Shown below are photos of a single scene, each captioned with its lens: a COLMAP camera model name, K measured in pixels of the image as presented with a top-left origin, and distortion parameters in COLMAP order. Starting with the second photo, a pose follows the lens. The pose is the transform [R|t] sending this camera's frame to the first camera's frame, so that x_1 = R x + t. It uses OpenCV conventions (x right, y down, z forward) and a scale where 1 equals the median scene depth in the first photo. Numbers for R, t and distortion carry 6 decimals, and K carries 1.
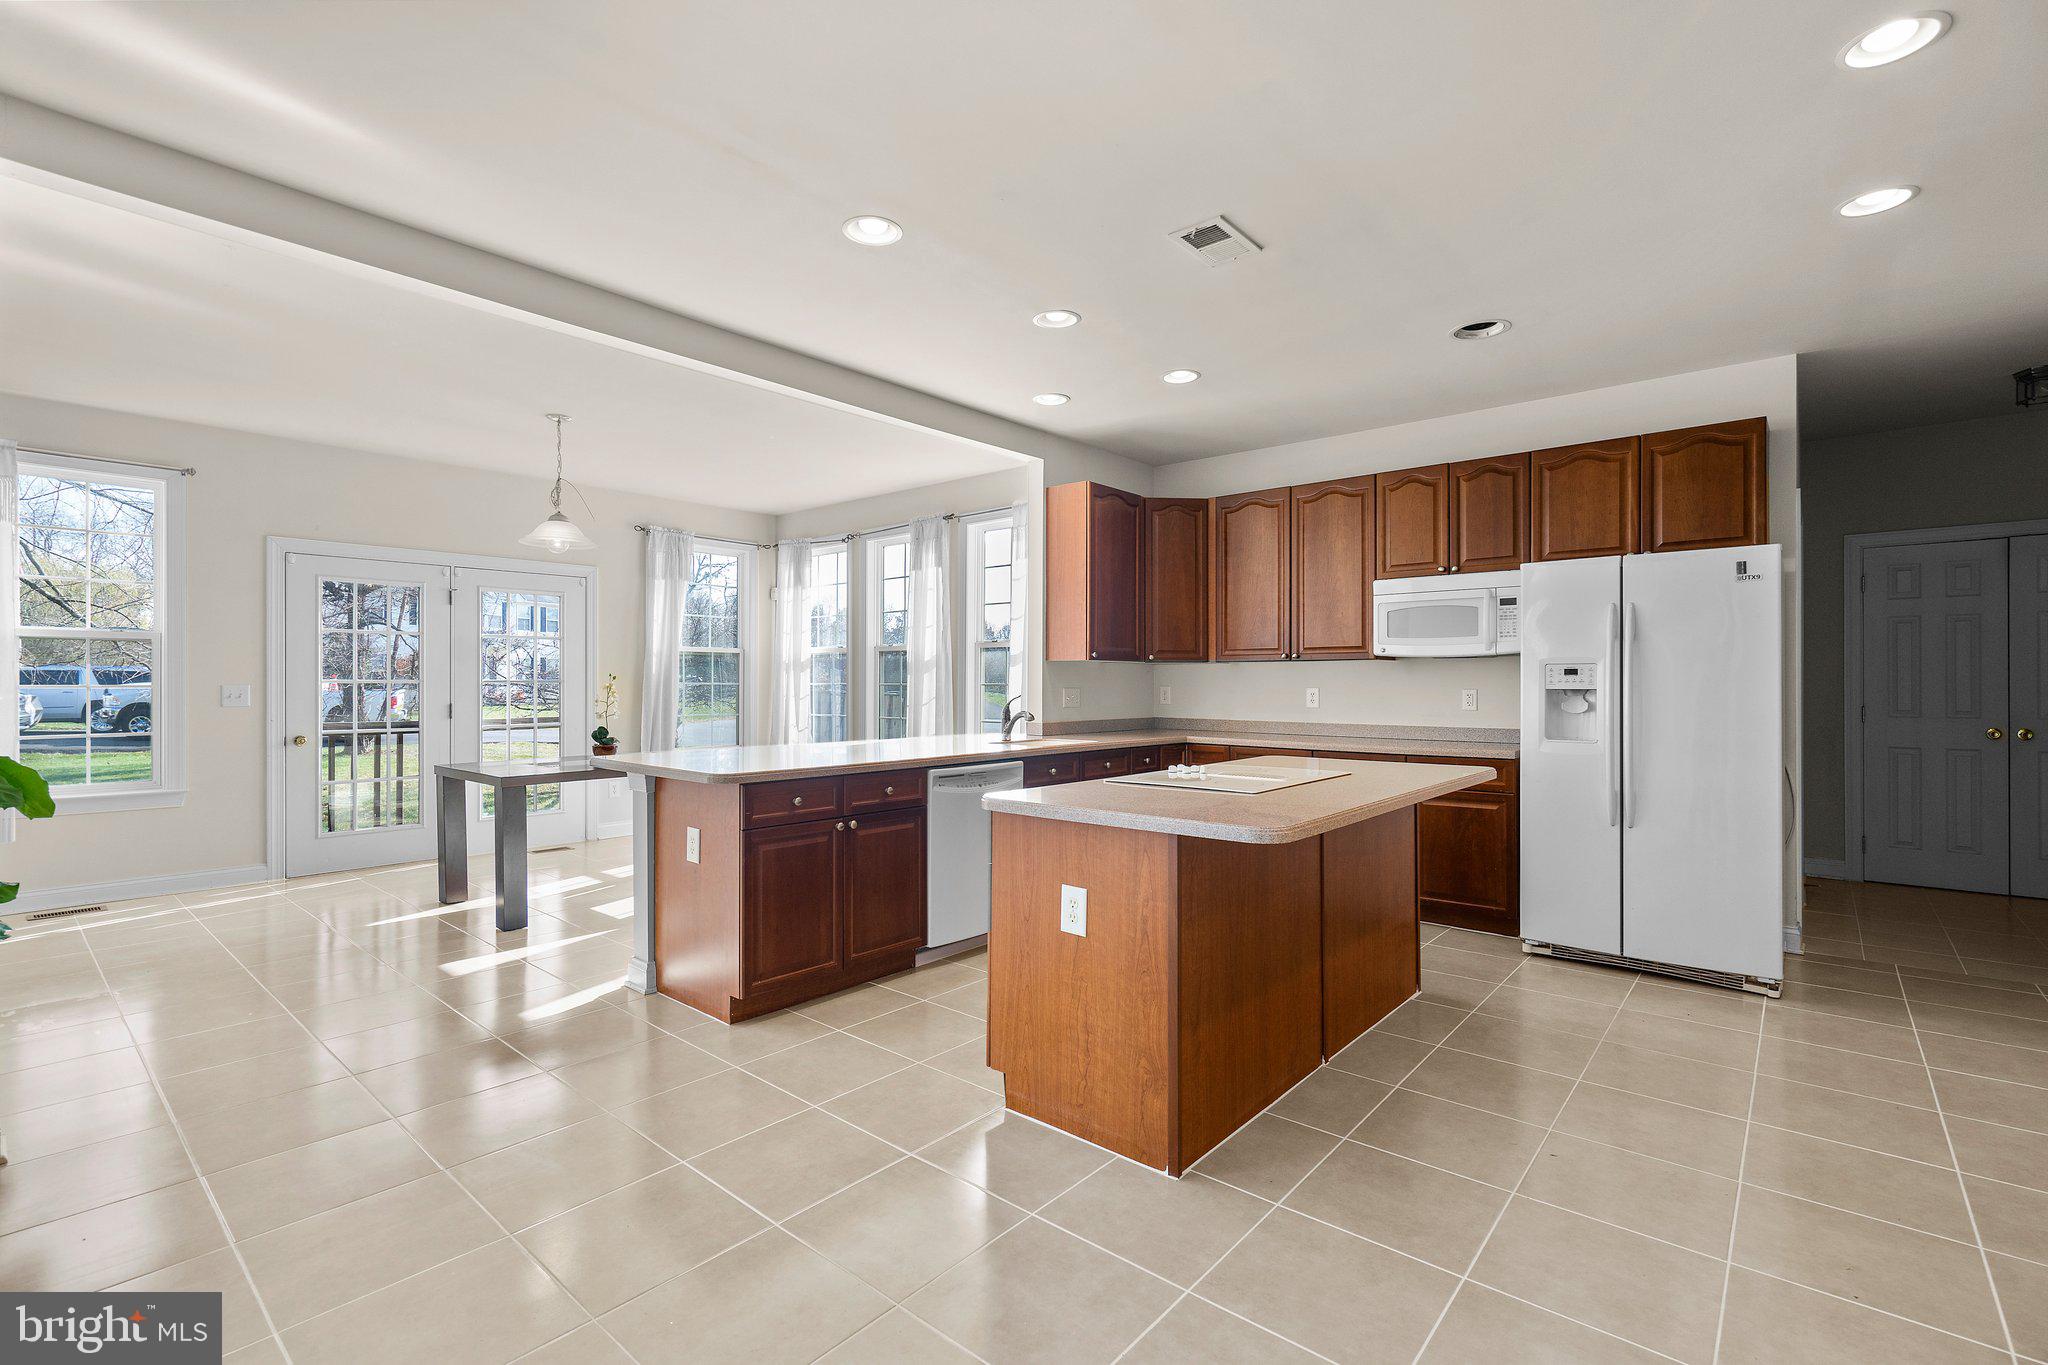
lens RADIAL K [[929.7, 0, 1024.1], [0, 929.7, 680.5], [0, 0, 1]] dist [-0.008089, 0.003224]
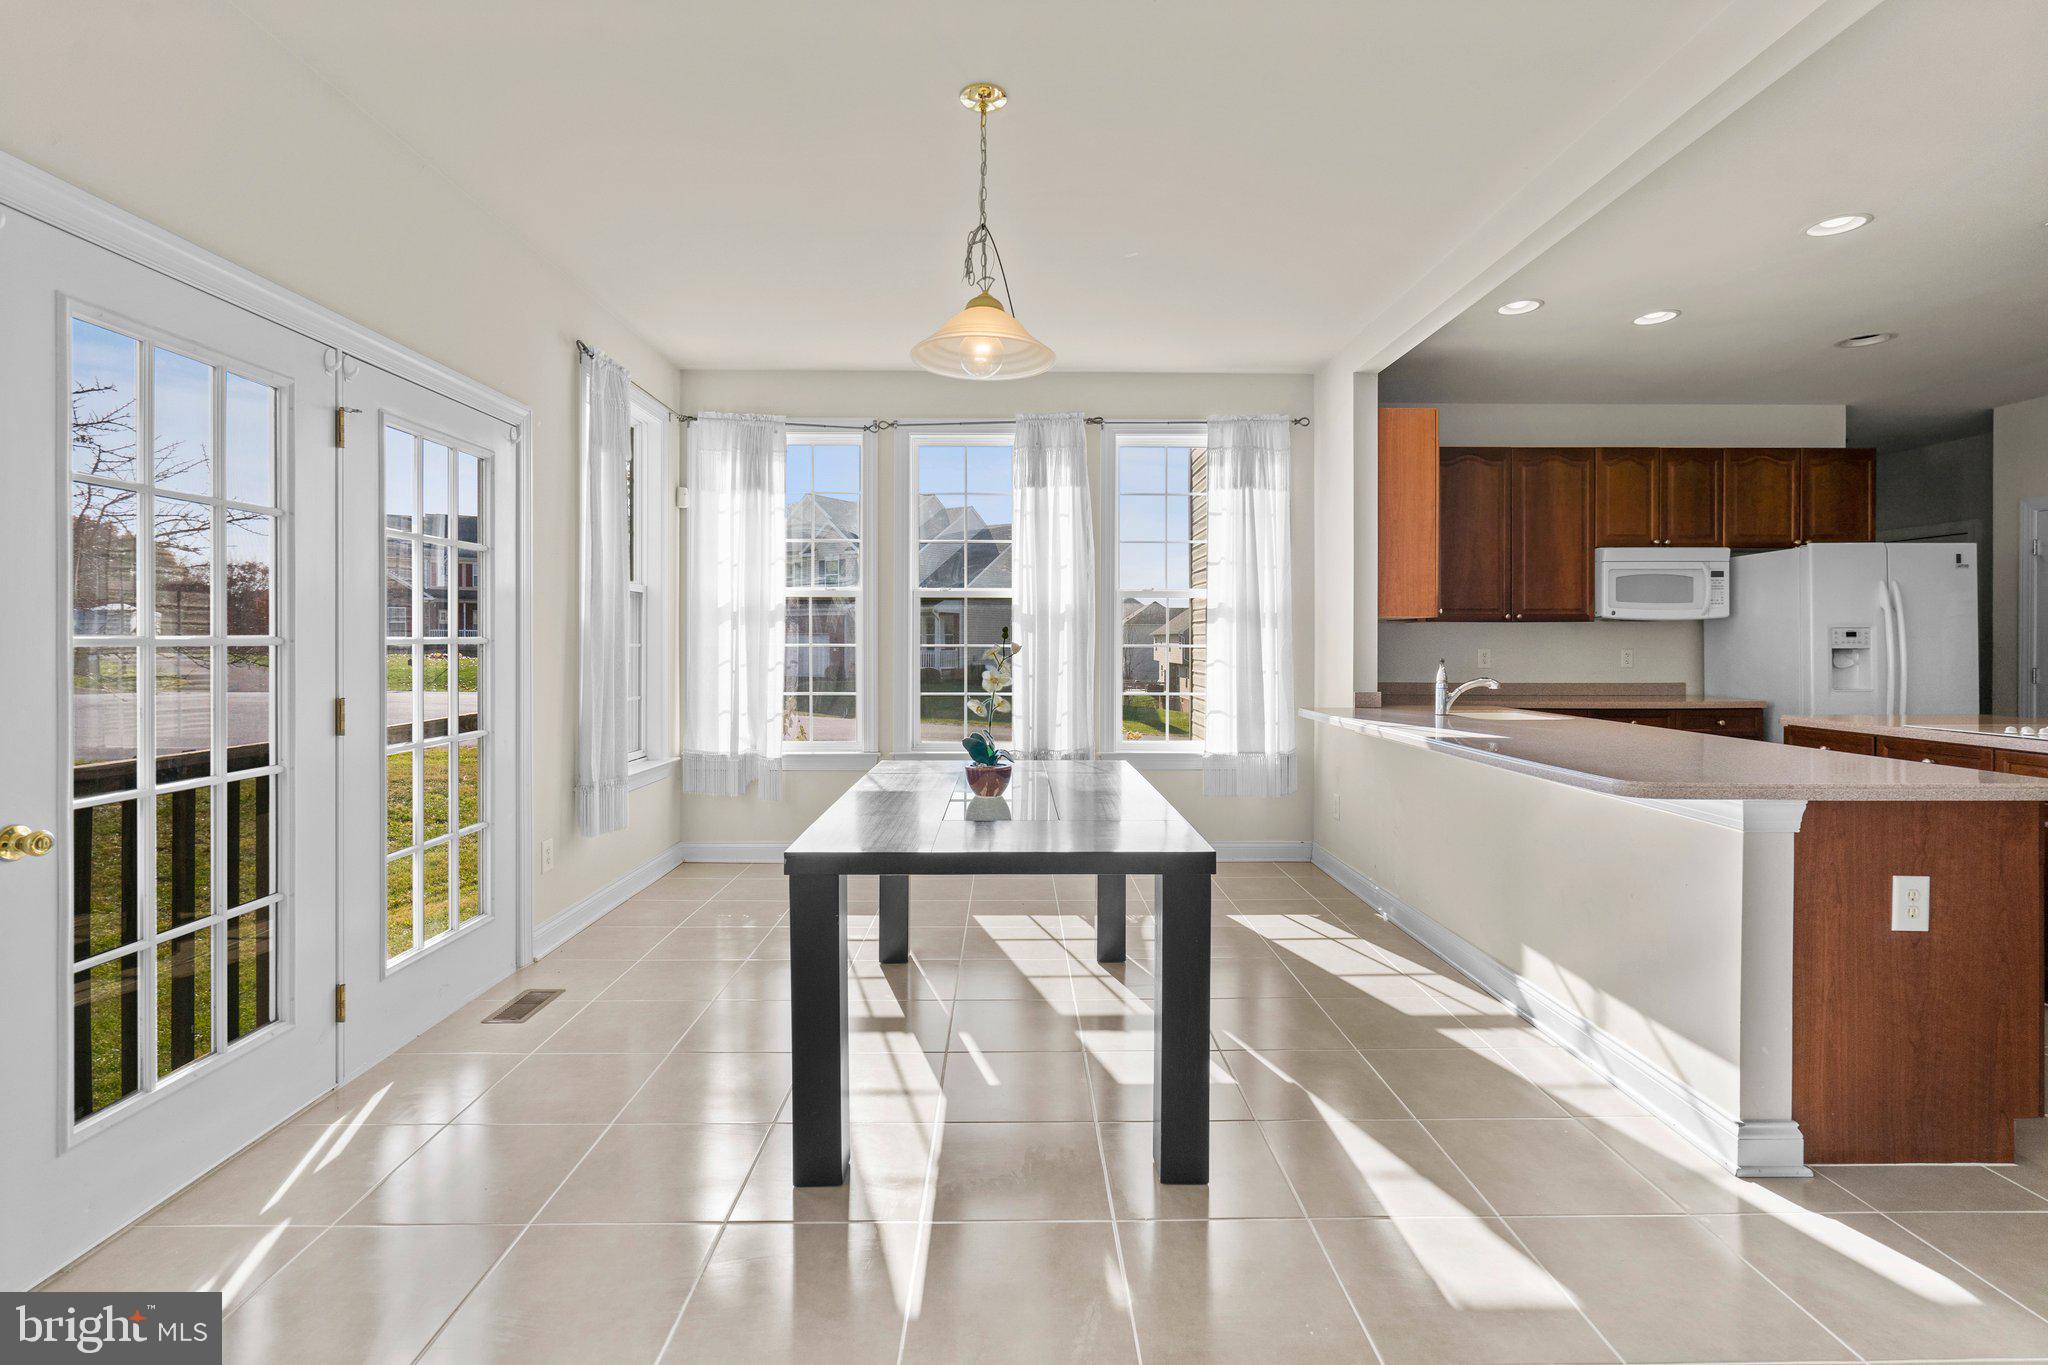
lens RADIAL K [[929.7, 0, 1019.2], [0, 929.7, 651.9], [0, 0, 1]] dist [-0.008089, 0.003224]
pose [[0.750267, -0.006458, 0.661104, -0.892195], [-0.001005, 0.999940, 0.010908, 0.001514], [-0.661135, -0.008848, 0.750215, 0.688580]]
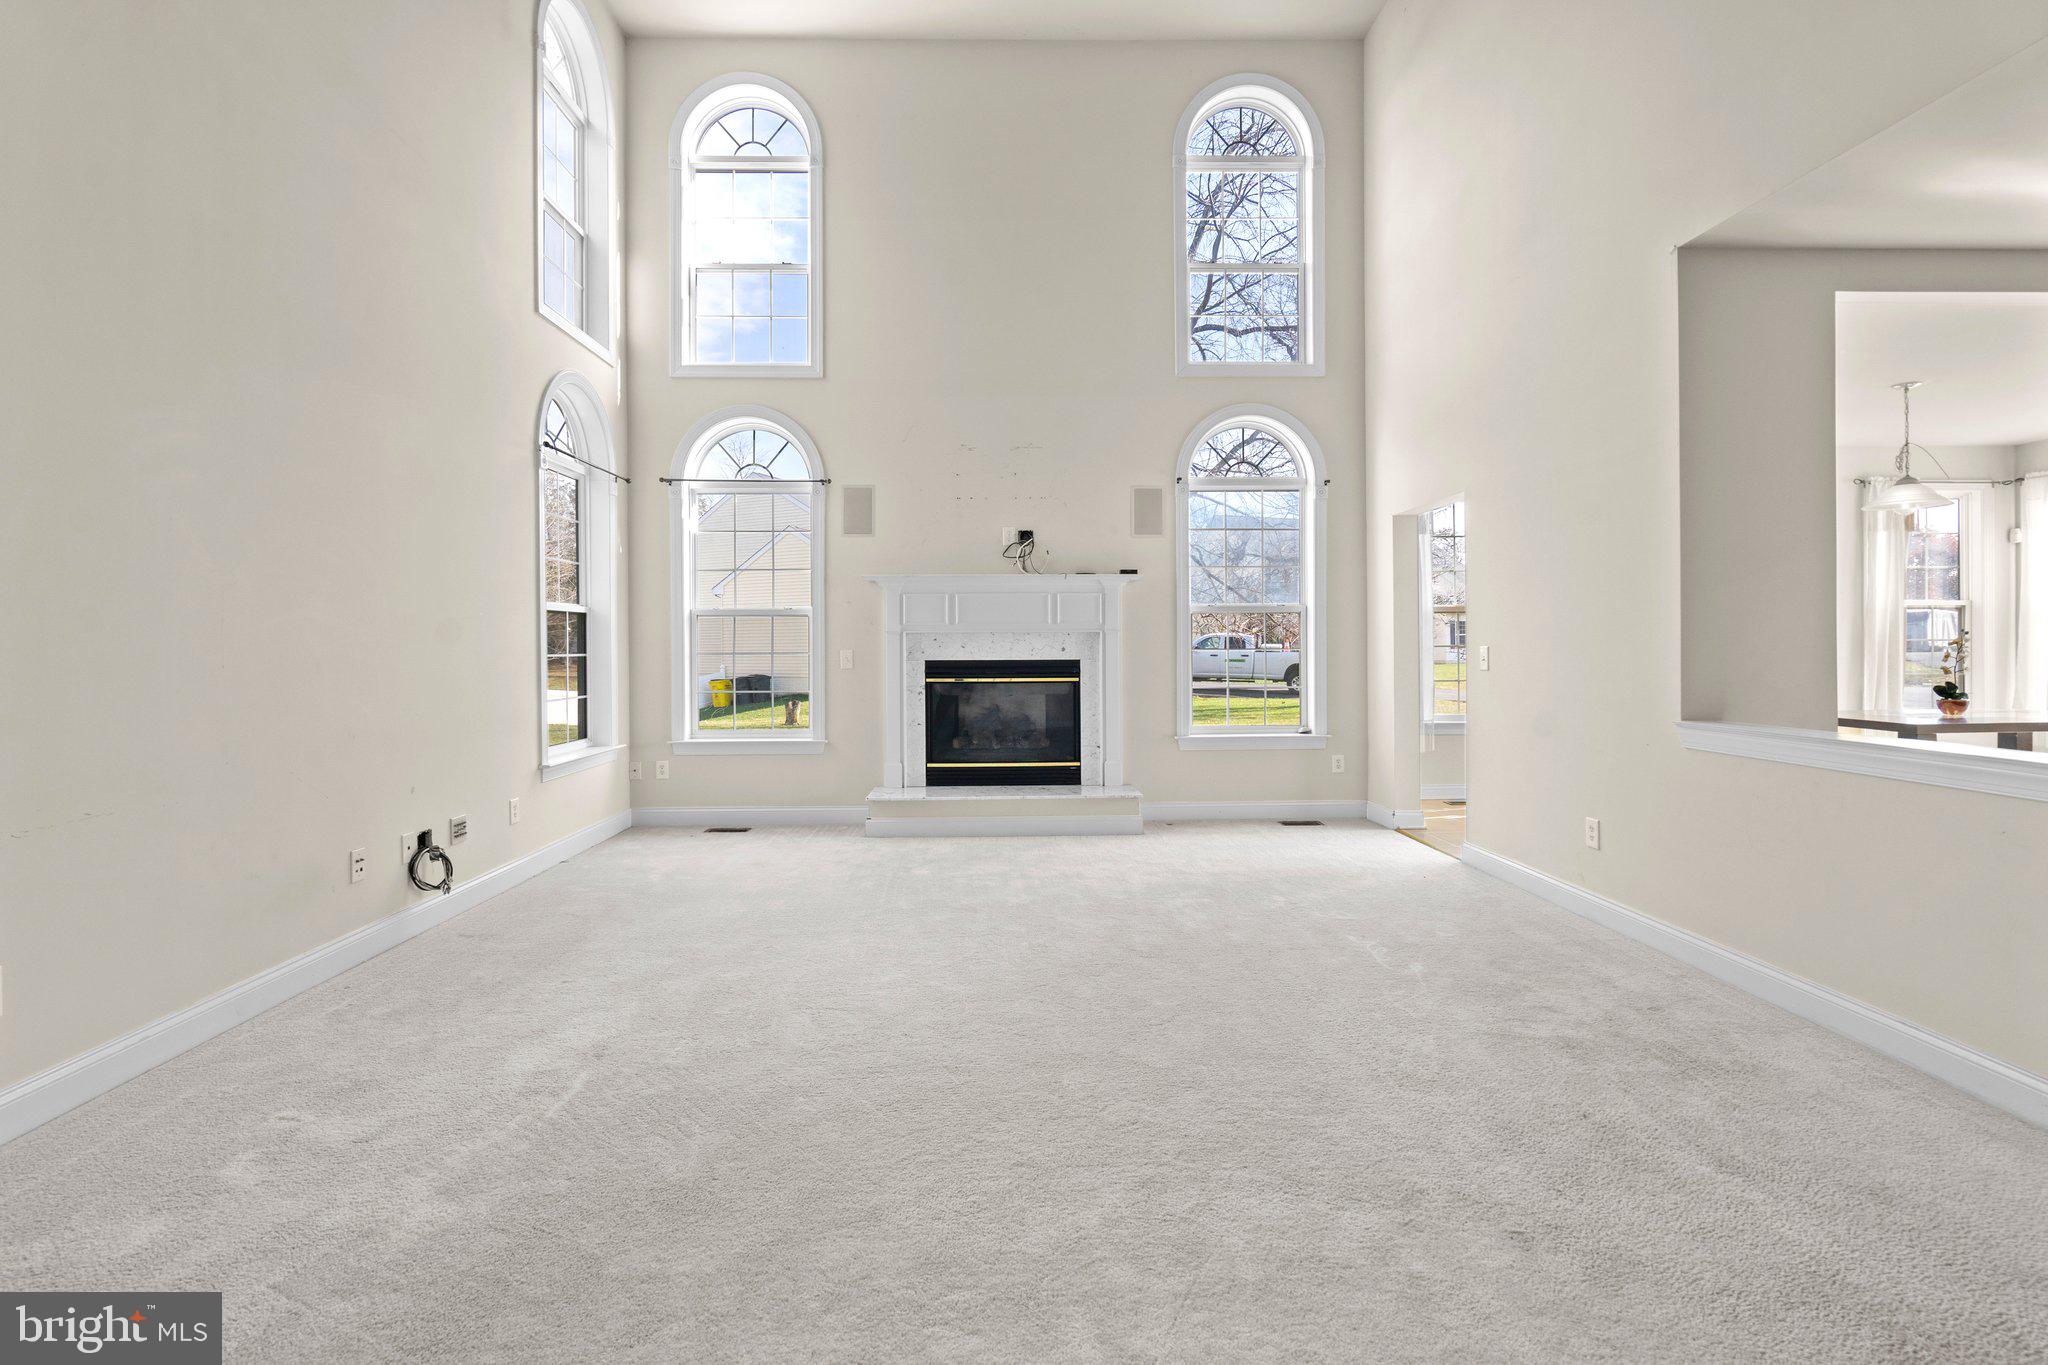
lens RADIAL K [[929.7, 0, 1016.0], [0, 929.7, 649.8], [0, 0, 1]] dist [-0.008089, 0.003224]
pose [[0.668564, -0.002115, -0.743652, -0.438982], [0.008837, 0.999948, 0.005101, 0.001950], [0.743603, -0.009982, 0.668547, -0.505077]]
